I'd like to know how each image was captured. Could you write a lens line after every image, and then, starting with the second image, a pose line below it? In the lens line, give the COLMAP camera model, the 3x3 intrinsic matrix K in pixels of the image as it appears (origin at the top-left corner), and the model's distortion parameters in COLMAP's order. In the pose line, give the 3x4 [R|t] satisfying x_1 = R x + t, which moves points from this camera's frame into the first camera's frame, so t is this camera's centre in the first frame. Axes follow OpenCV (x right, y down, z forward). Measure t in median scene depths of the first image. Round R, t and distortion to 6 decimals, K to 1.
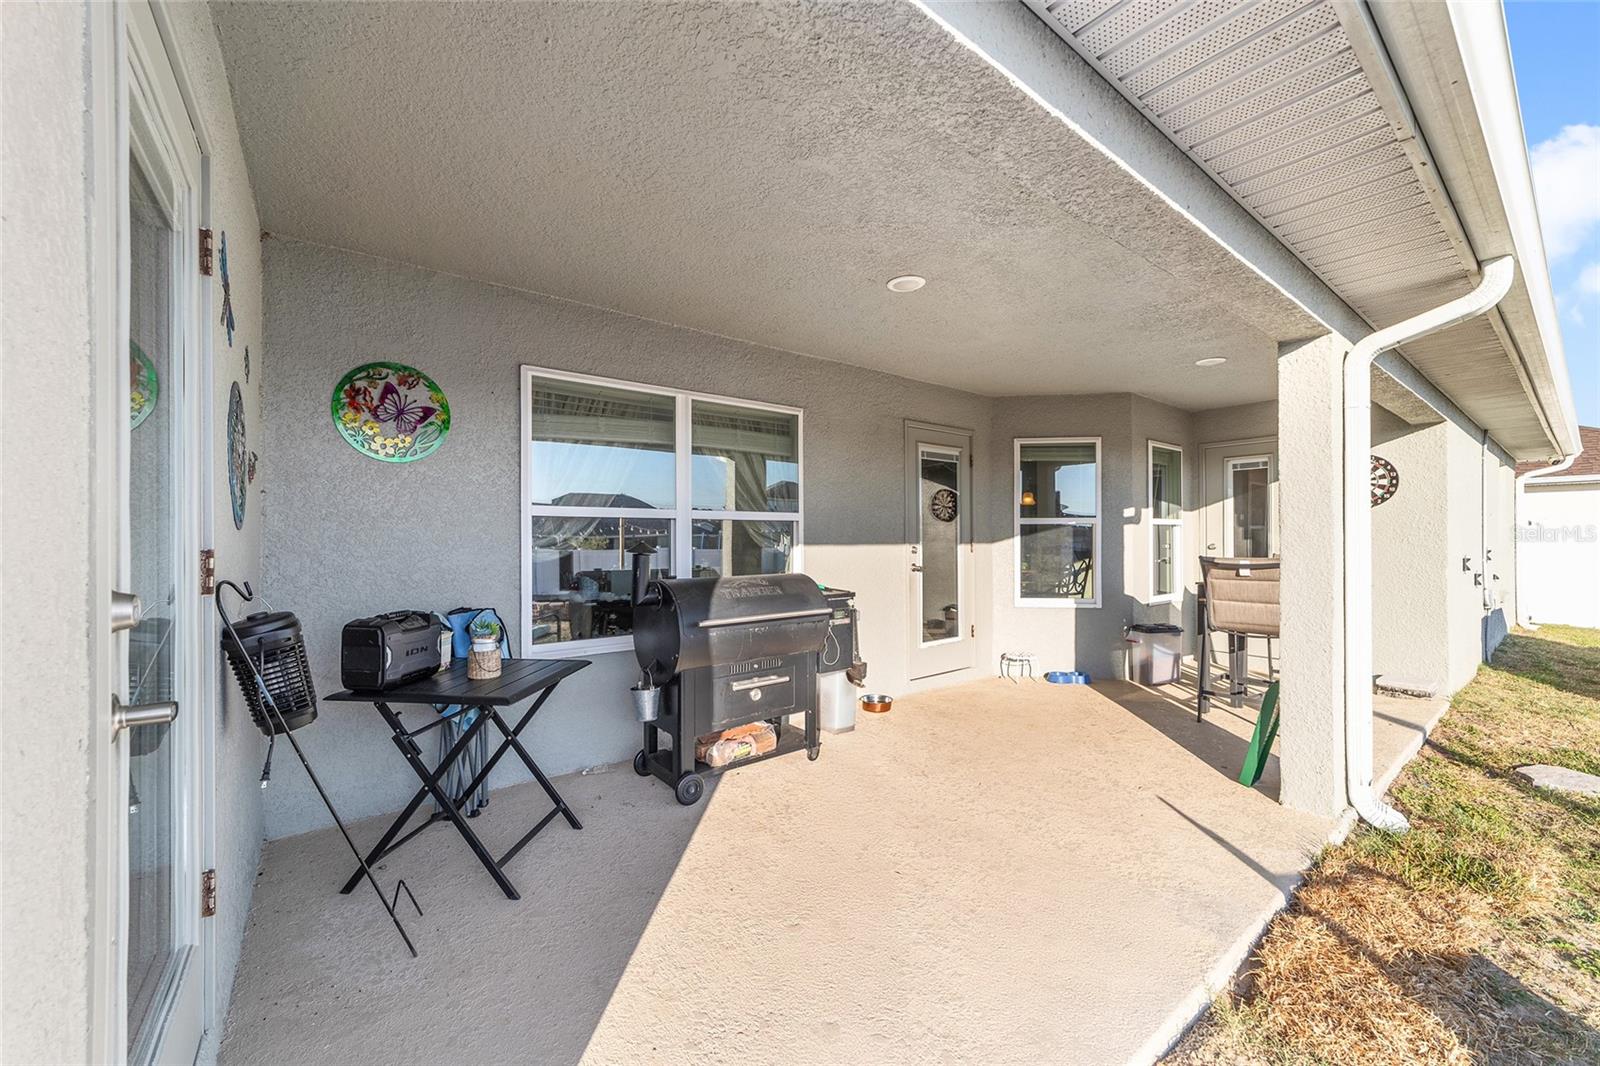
lens RADIAL K [[615.5, 0, 795.2], [0, 615.5, 534.5], [0, 0, 1]] dist [-0.017928, 0.009030]
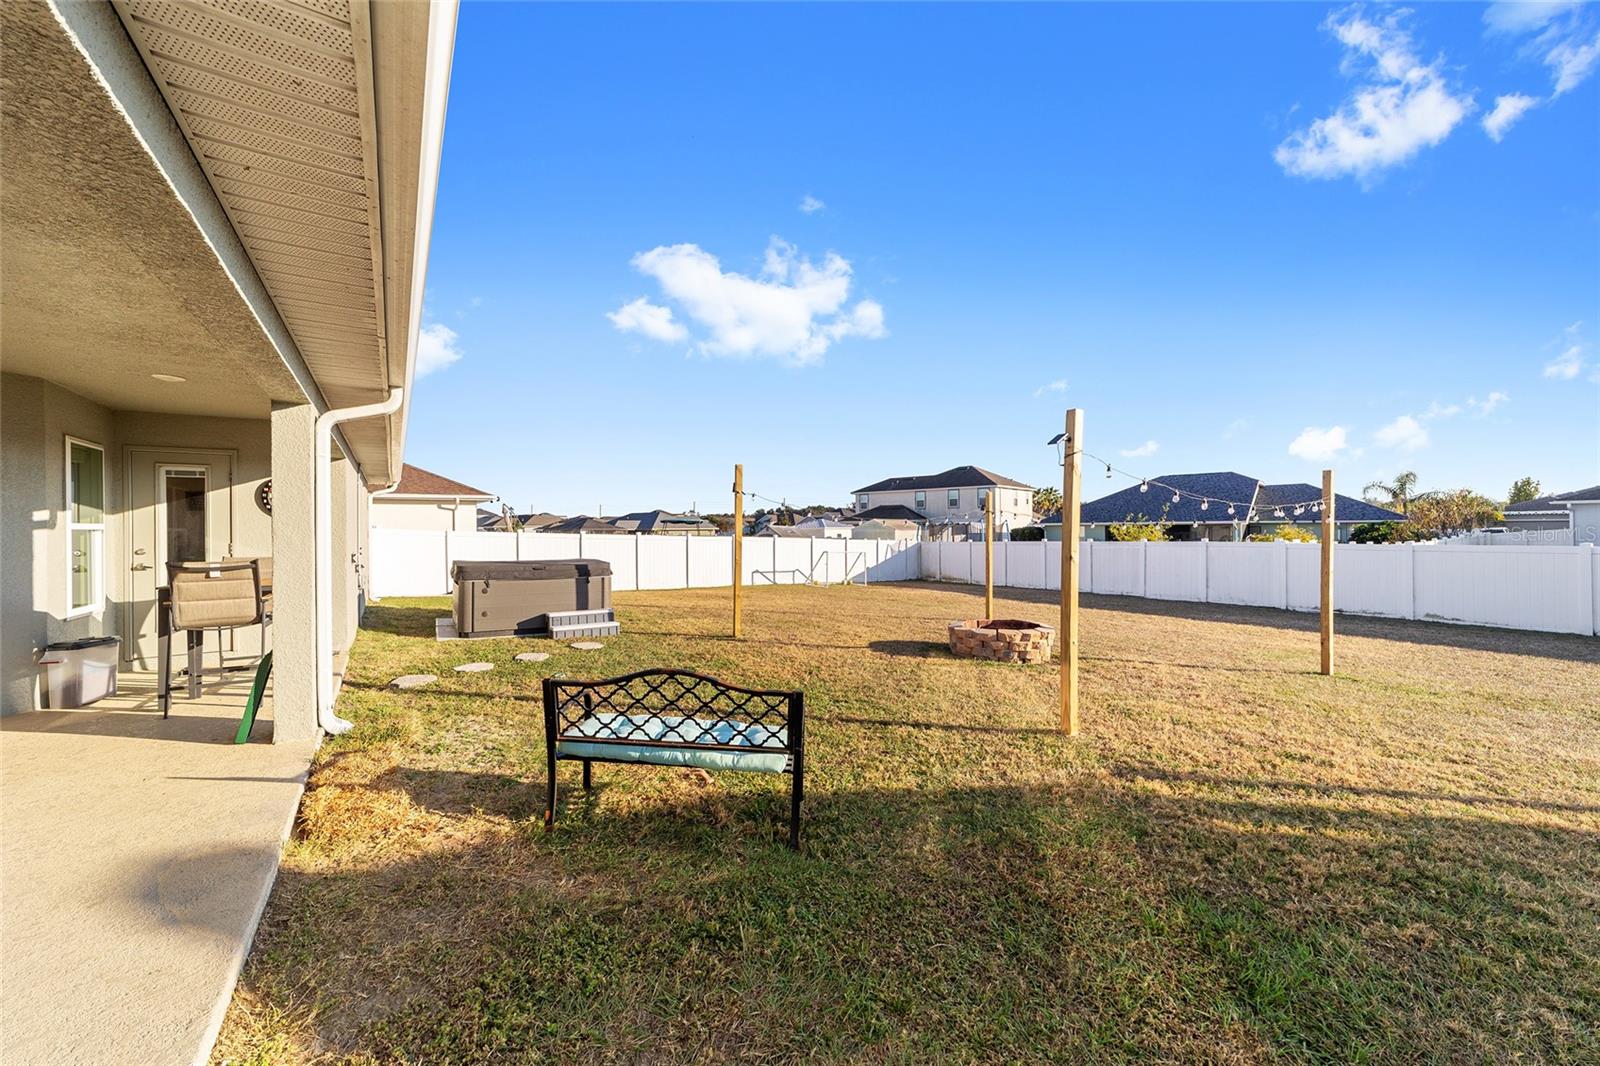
lens RADIAL K [[615.5, 0, 795.2], [0, 615.5, 534.5], [0, 0, 1]] dist [-0.017928, 0.009030]
pose [[0.070328, -0.006130, 0.997505, -0.329171], [0.002364, 0.999979, 0.005978, -0.016722], [-0.997521, 0.001937, 0.070341, -0.170651]]
